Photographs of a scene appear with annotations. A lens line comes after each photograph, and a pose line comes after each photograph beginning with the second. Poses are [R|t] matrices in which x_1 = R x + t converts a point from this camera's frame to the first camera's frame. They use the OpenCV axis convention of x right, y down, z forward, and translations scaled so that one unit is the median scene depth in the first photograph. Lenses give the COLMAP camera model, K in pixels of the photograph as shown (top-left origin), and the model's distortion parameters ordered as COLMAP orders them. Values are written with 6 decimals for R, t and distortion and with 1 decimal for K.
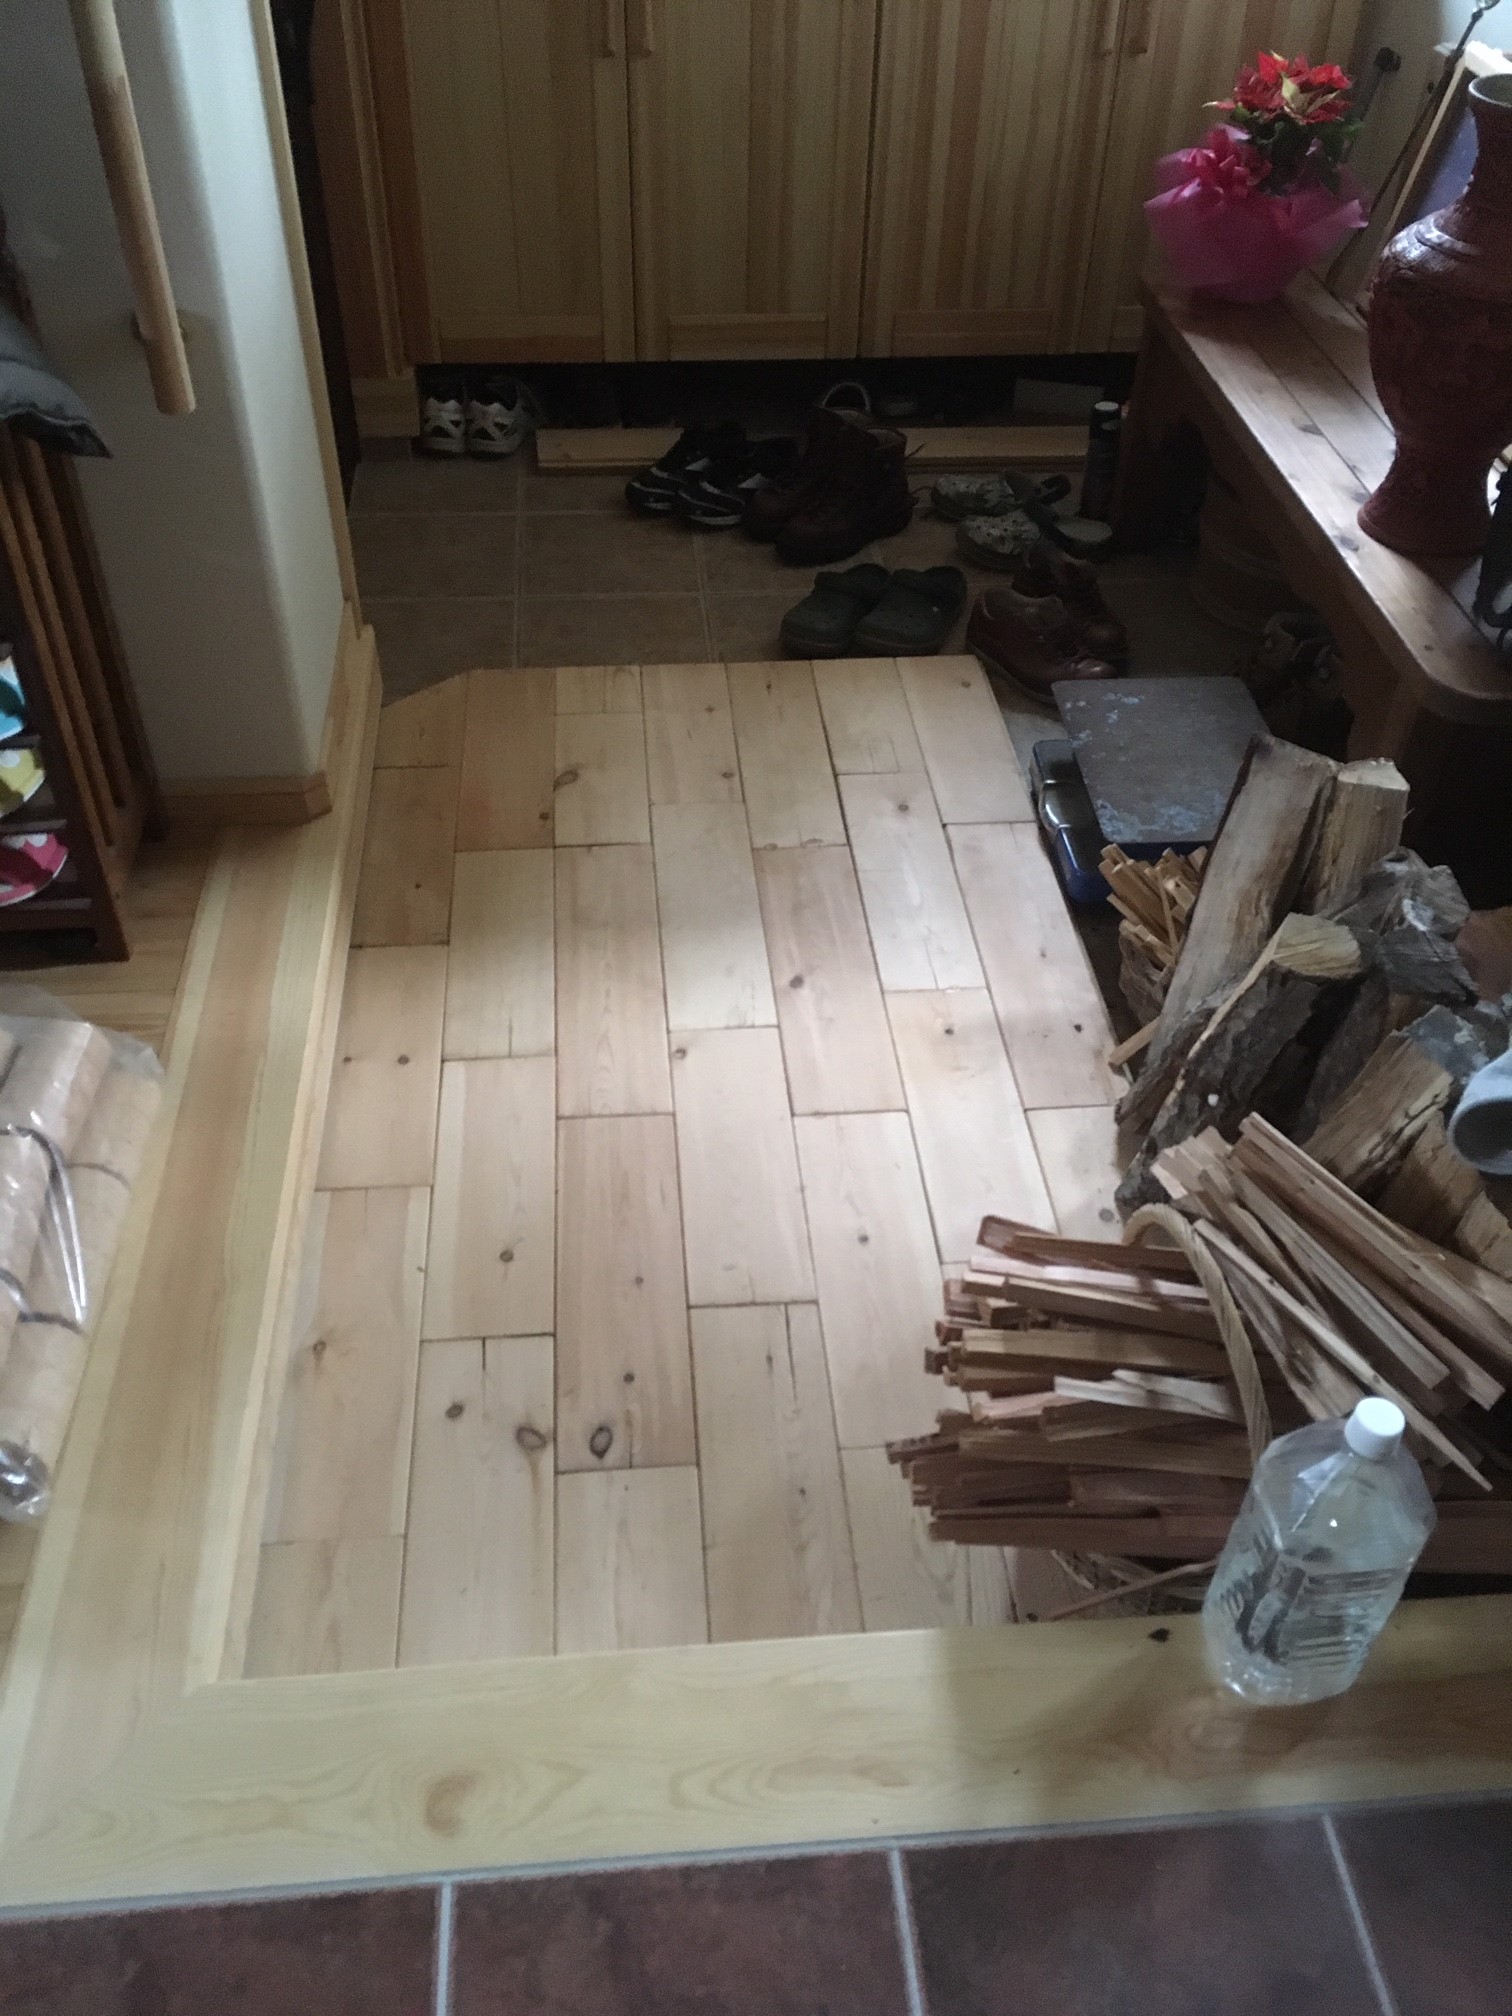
lens RADIAL K [[1694.2, 0, 756.0], [0, 1694.2, 1008.0], [0, 0, 1]] dist [0.088352, -0.143129]
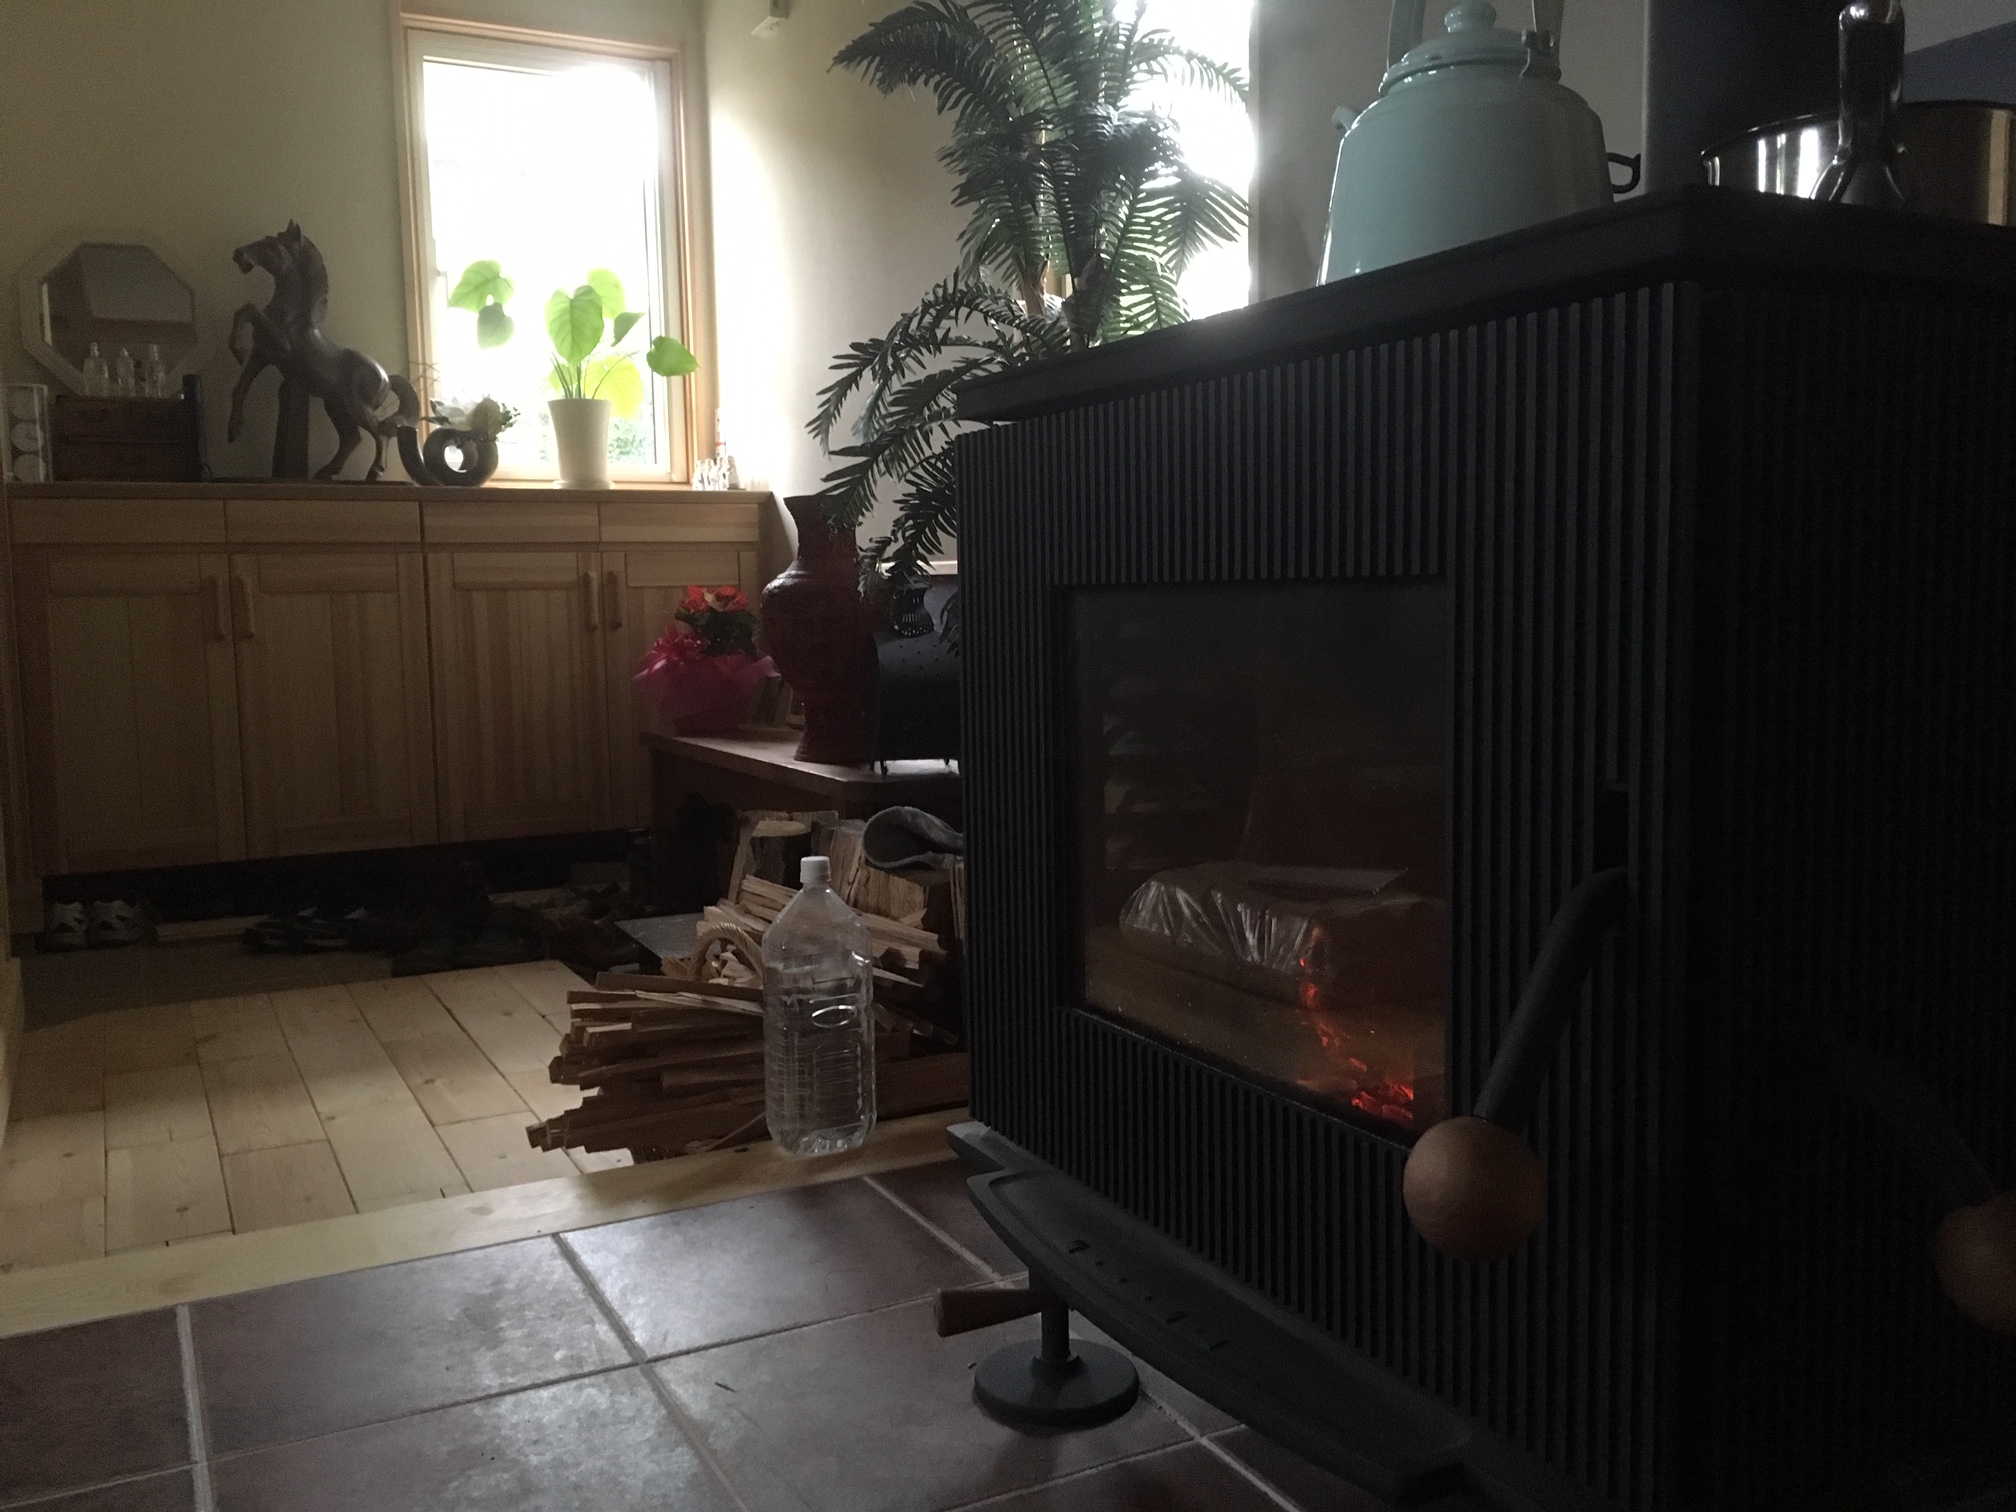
lens RADIAL K [[1694.2, 0, 1008.0], [0, 1694.2, 756.0], [0, 0, 1]] dist [0.088352, -0.143129]
pose [[0.922858, -0.068088, 0.379074, -0.031064], [0.279211, 0.796218, -0.536729, 0.424314], [-0.265281, 0.601166, 0.753807, -0.133547]]
